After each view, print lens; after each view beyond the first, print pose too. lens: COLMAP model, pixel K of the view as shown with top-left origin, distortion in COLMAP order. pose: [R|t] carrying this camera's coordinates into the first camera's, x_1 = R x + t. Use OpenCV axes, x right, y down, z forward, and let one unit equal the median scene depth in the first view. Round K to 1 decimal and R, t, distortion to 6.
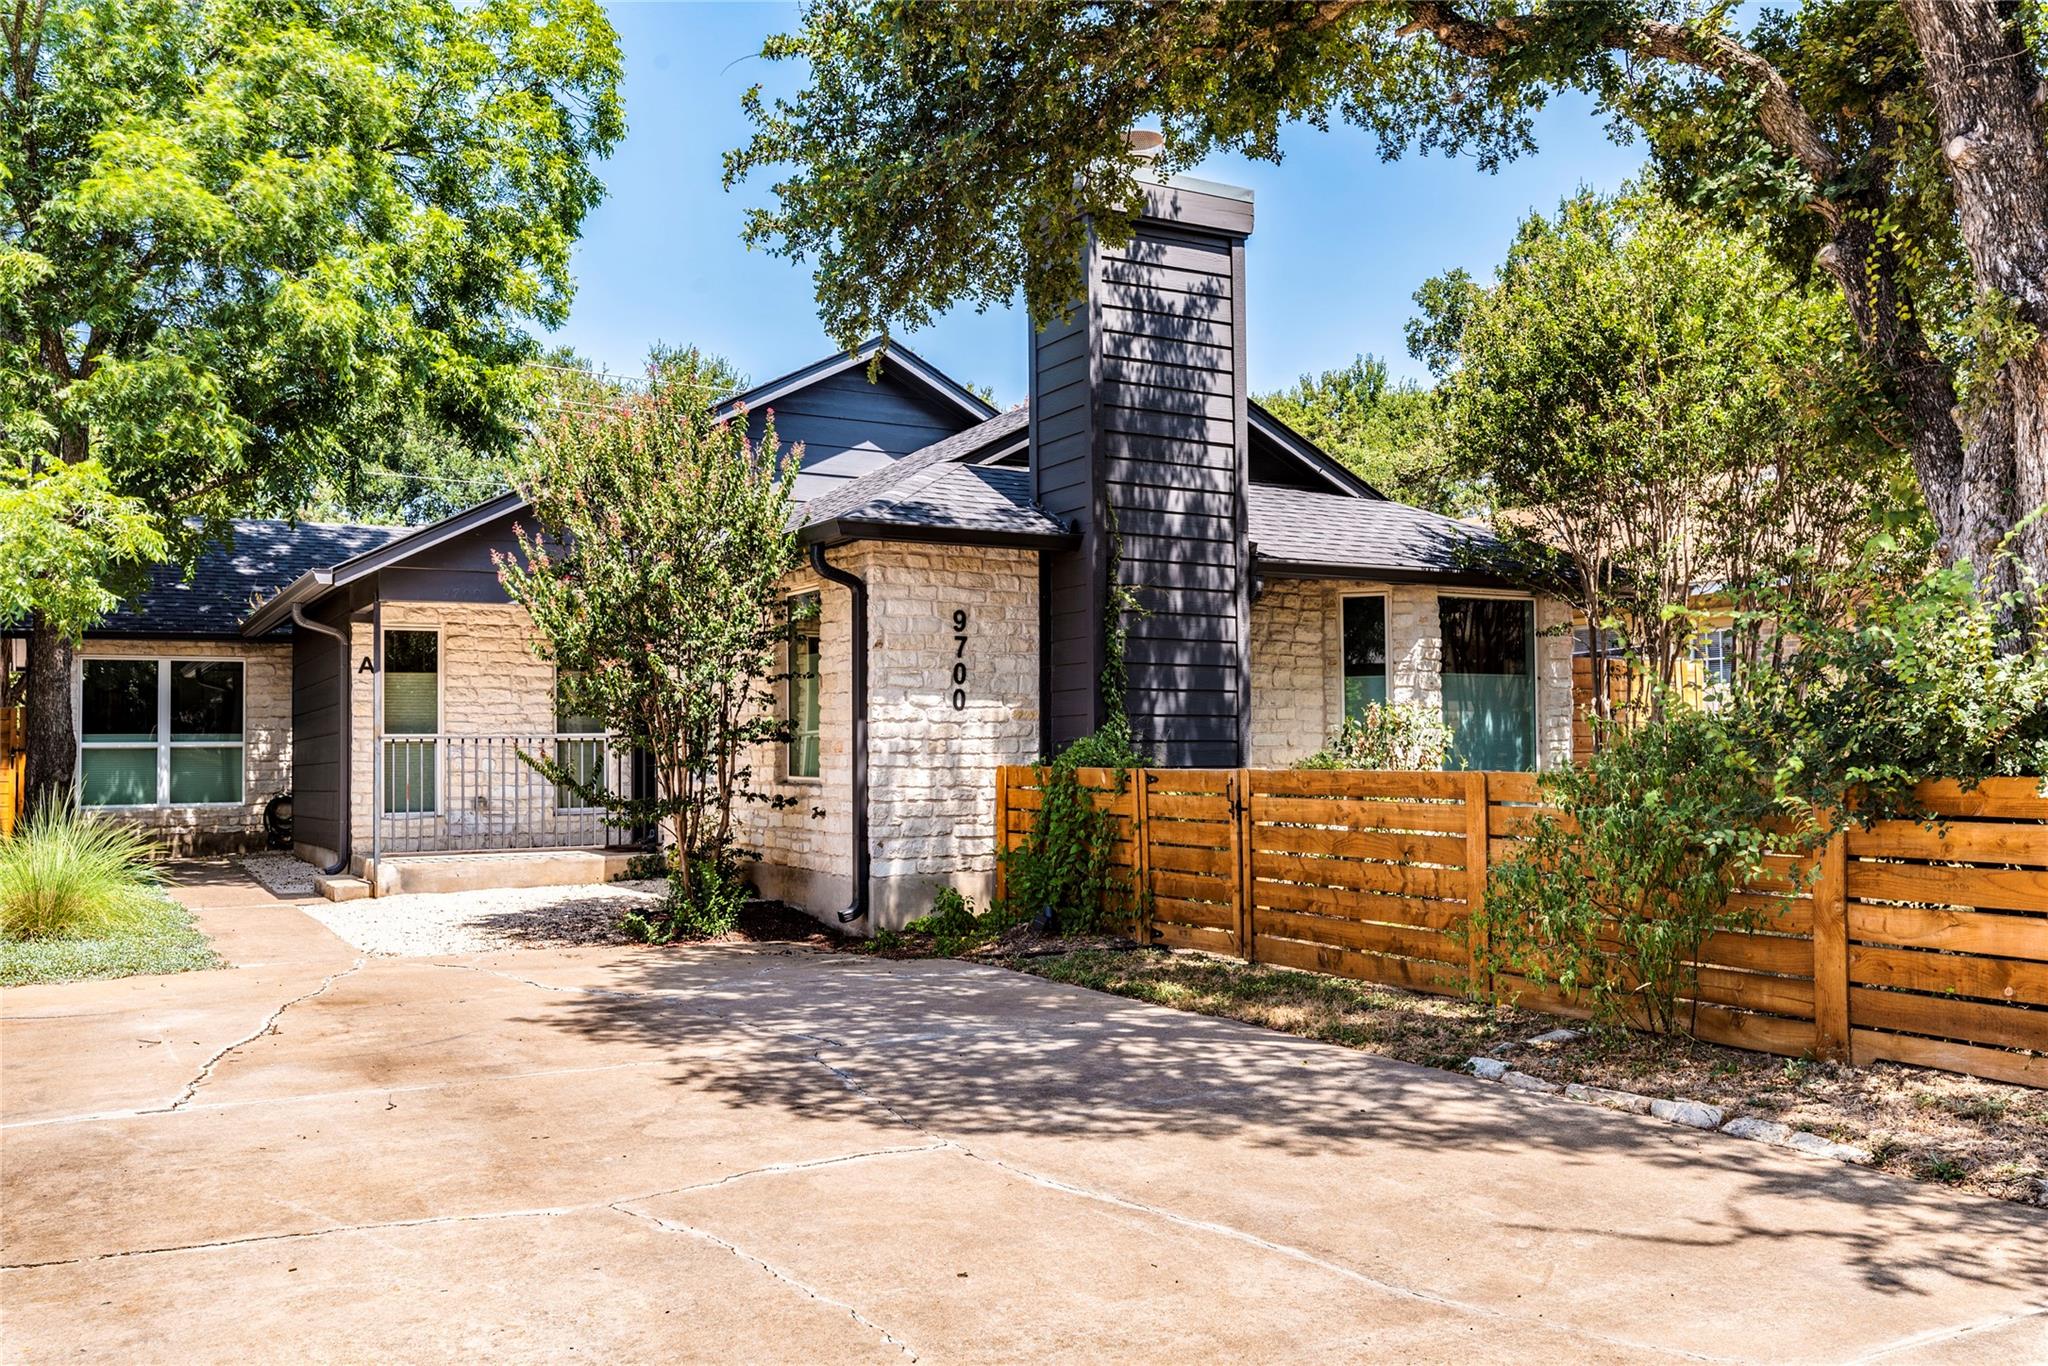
lens RADIAL K [[1671.1, 0, 1026.4], [0, 1671.1, 691.1], [0, 0, 1]] dist [-0.003695, 0.002460]
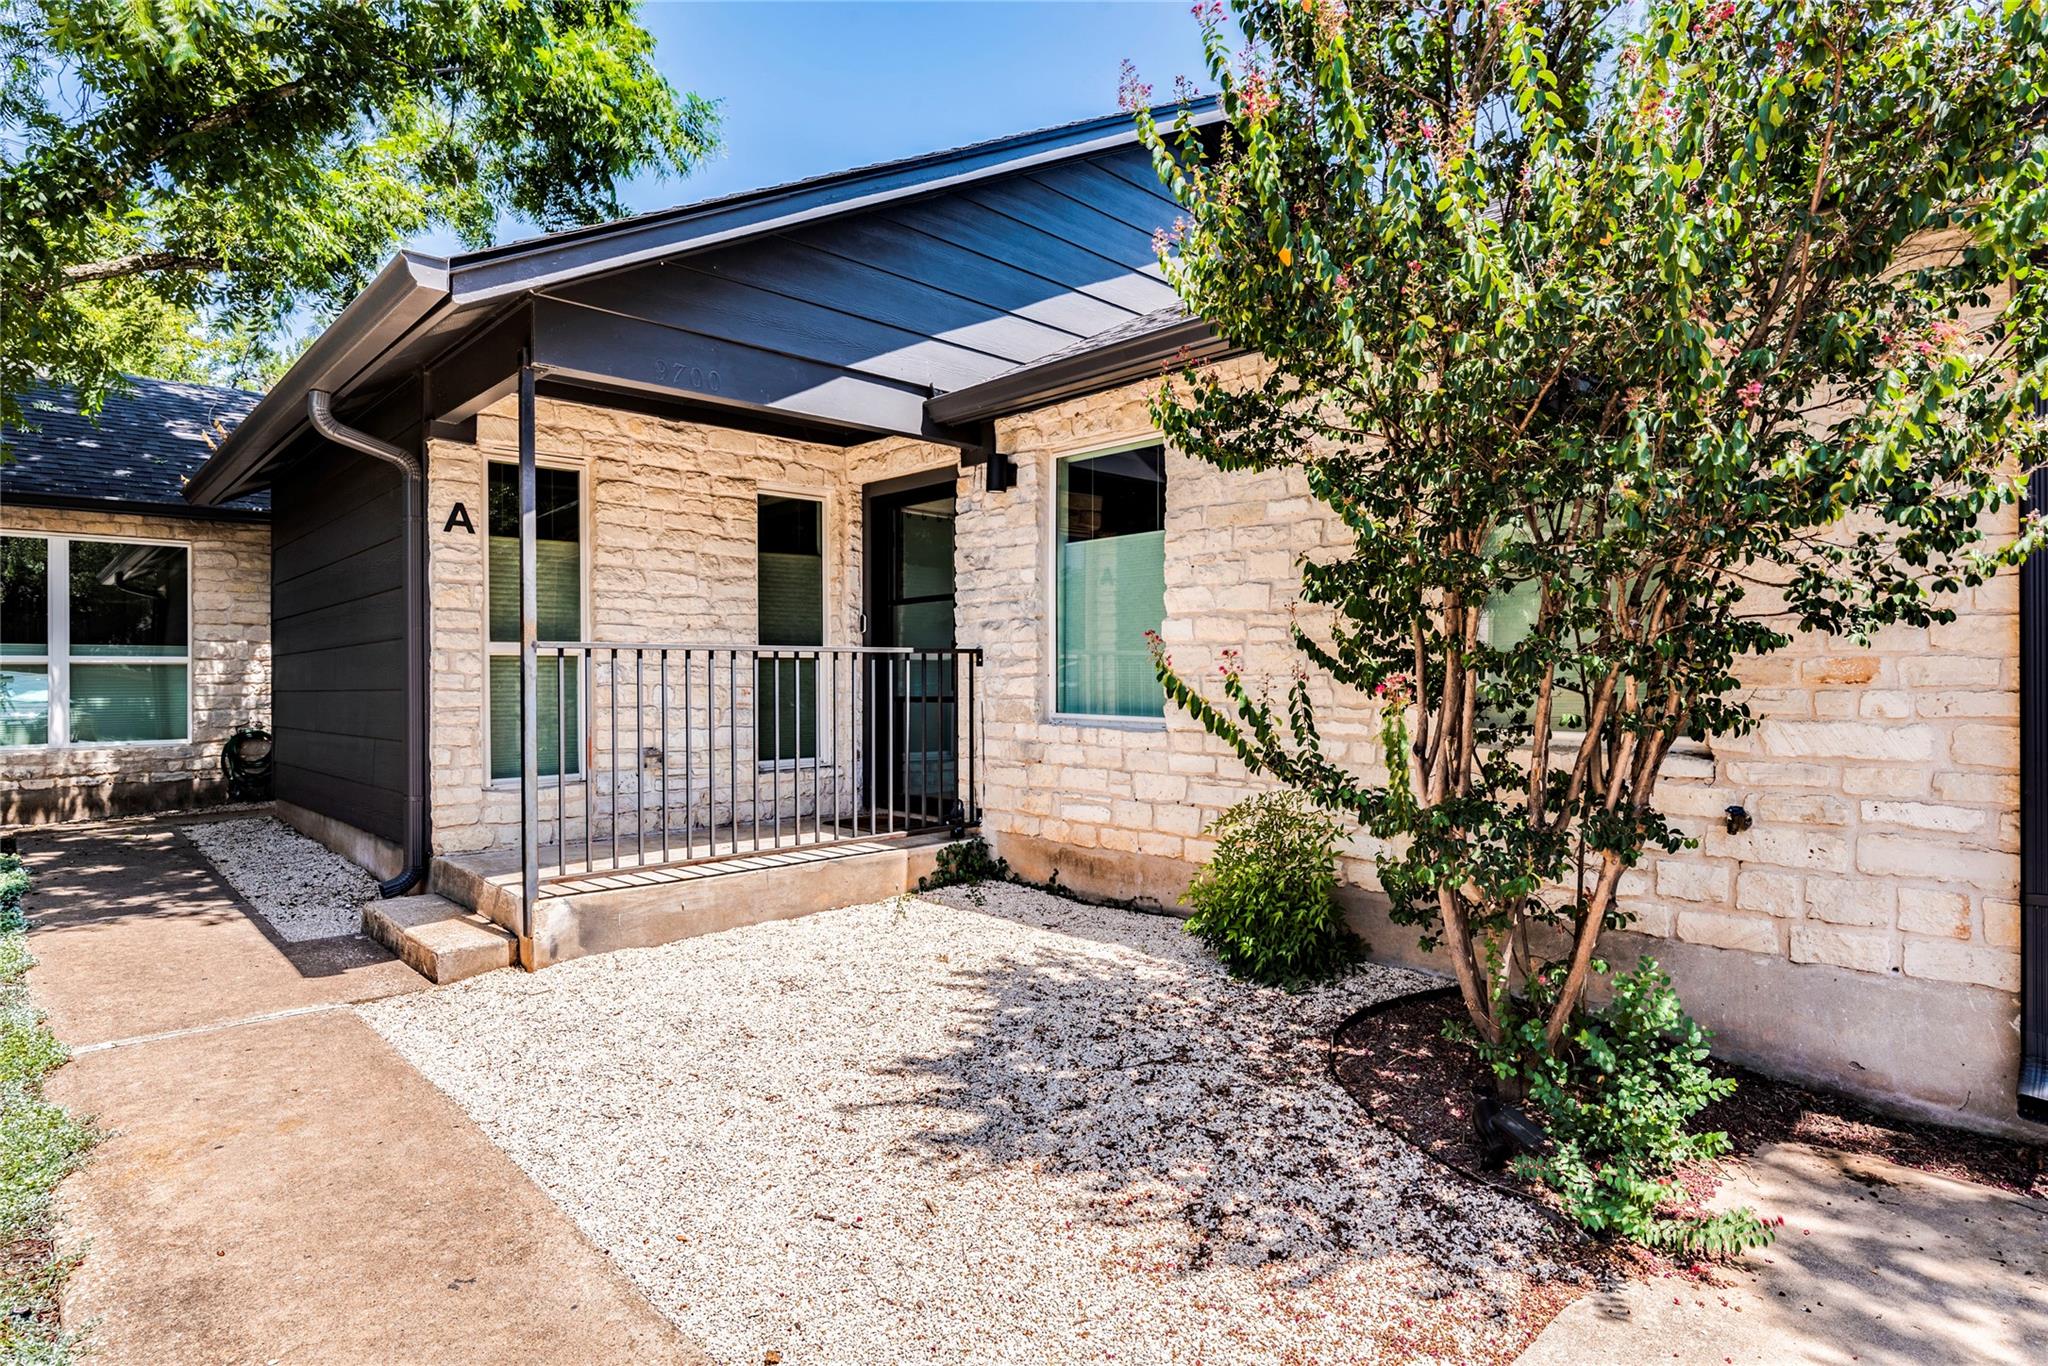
lens RADIAL K [[1057.3, 0, 1024.0], [0, 1057.3, 683.0], [0, 0, 1]] dist [-0.002054, -0.000810]
pose [[0.970629, 0.006708, 0.240488, -0.293206], [-0.016504, 0.999113, 0.038740, 0.022681], [-0.240015, -0.041571, 0.969879, 0.603754]]
